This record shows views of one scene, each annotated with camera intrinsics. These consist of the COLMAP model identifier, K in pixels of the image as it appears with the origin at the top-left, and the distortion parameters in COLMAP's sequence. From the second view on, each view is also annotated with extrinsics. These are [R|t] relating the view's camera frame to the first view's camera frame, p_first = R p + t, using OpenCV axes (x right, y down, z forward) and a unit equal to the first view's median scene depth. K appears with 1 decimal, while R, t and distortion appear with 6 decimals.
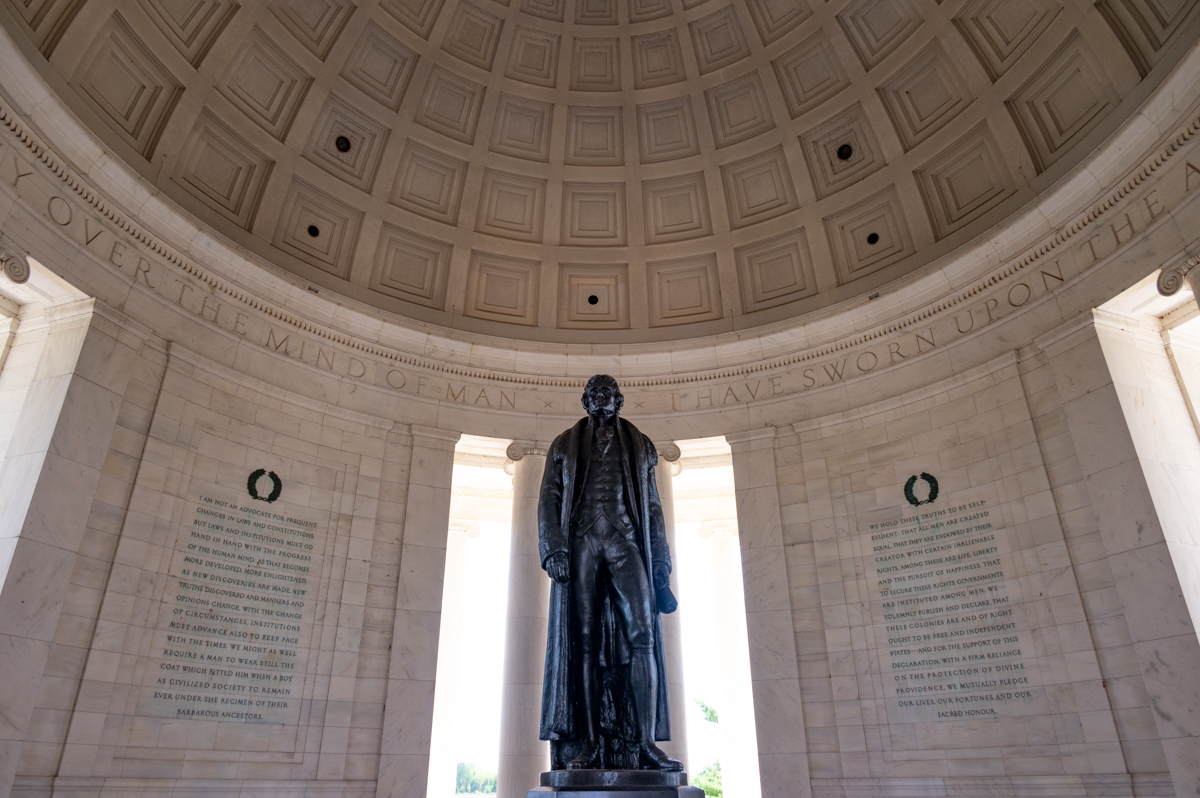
lens RADIAL K [[767.7, 0, 600.0], [0, 767.7, 399.0], [0, 0, 1]] dist [-0.002301, -0.002582]
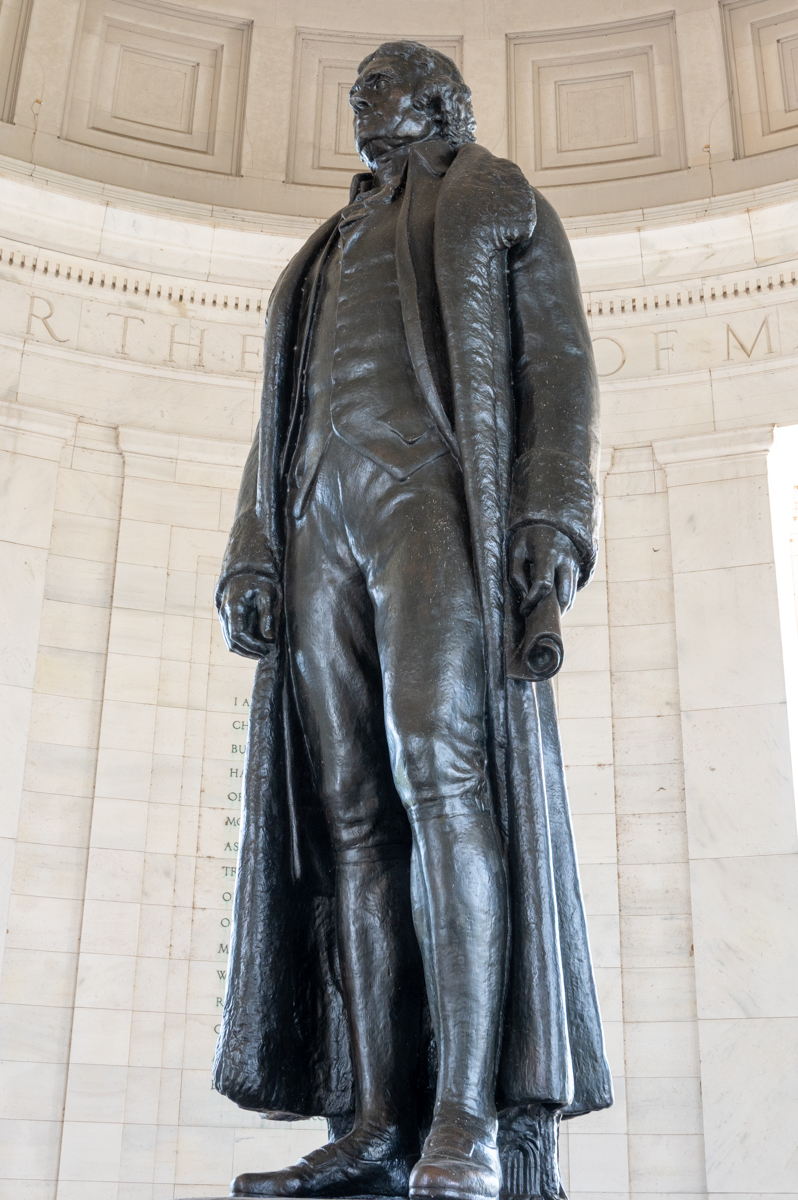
lens RADIAL K [[1542.0, 0, 399.0], [0, 1542.0, 600.0], [0, 0, 1]] dist [-0.004726, 0.043041]
pose [[0.729999, -0.256025, -0.633682, 0.221982], [0.293447, 0.954784, -0.047710, 0.148813], [0.617245, -0.151124, 0.772121, 0.303043]]
